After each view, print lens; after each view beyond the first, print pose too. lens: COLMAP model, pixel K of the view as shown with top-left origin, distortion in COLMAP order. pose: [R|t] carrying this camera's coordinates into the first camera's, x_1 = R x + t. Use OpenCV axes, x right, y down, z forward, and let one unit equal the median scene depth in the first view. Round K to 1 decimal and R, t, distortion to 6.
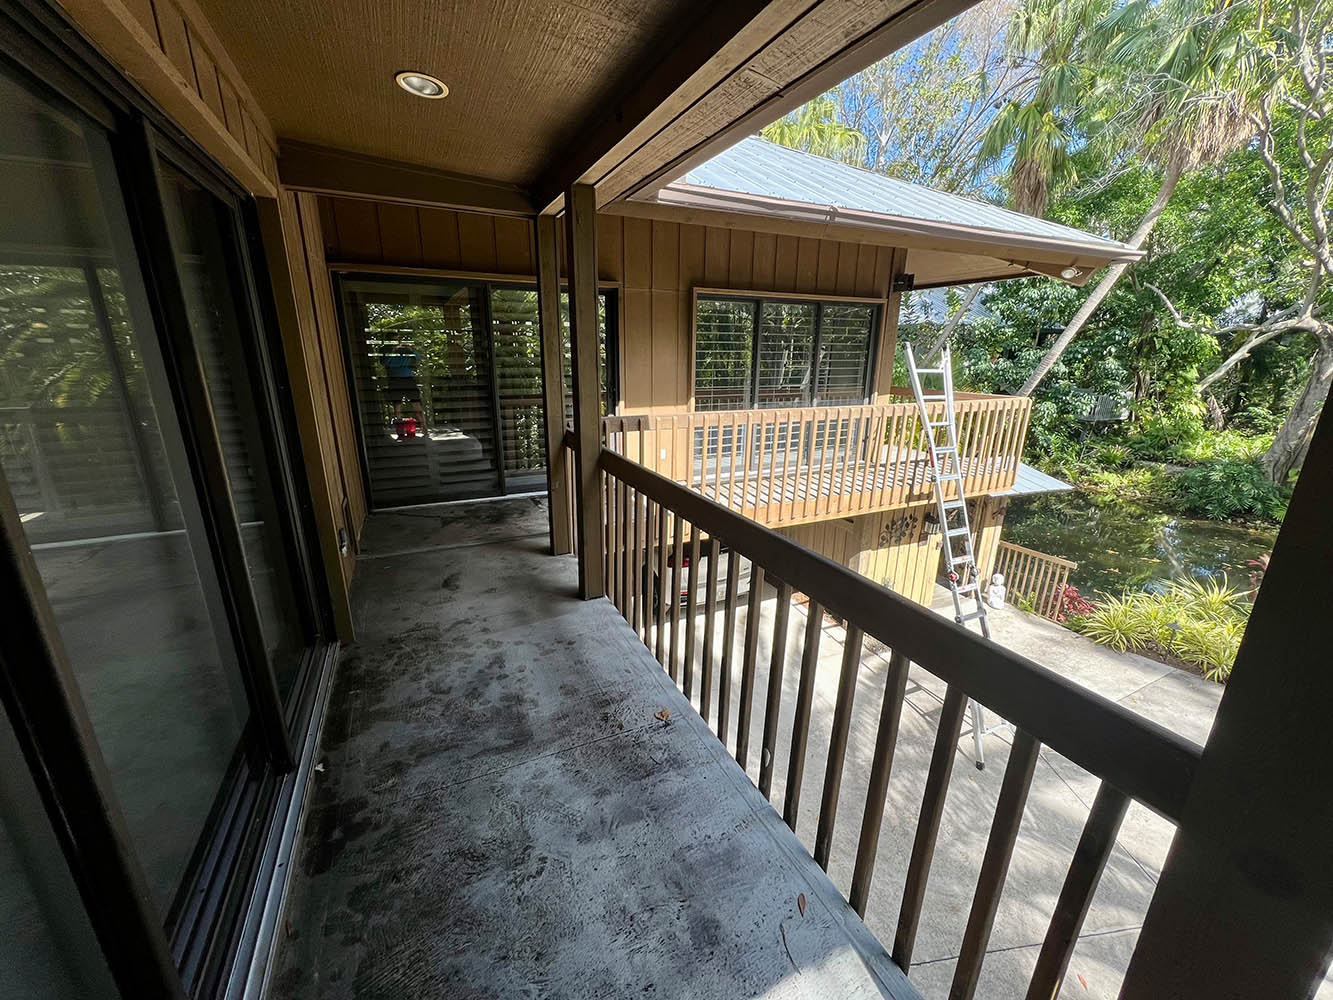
lens RADIAL K [[527.8, 0, 666.5], [0, 527.8, 500.0], [0, 0, 1]] dist [-0.000068, -0.000475]
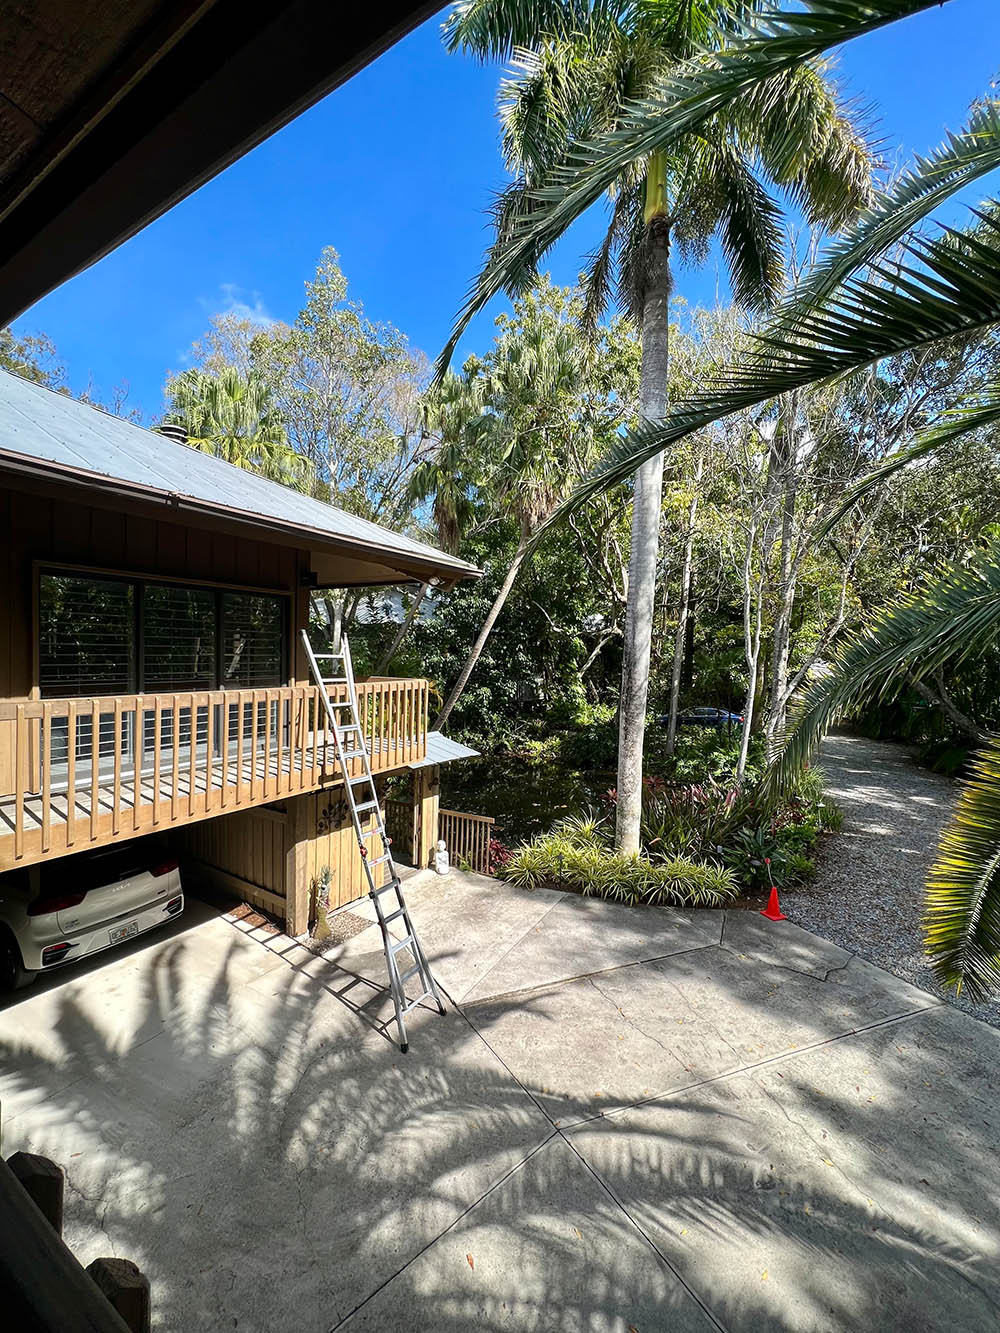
lens RADIAL K [[526.0, 0, 500.0], [0, 526.0, 666.5], [0, 0, 1]] dist [-0.001522, -0.000128]
pose [[0.832755, -0.007091, 0.553596, 0.137152], [0.139953, 0.970139, -0.198100, 0.024896], [-0.535660, 0.242446, 0.808881, -0.030999]]
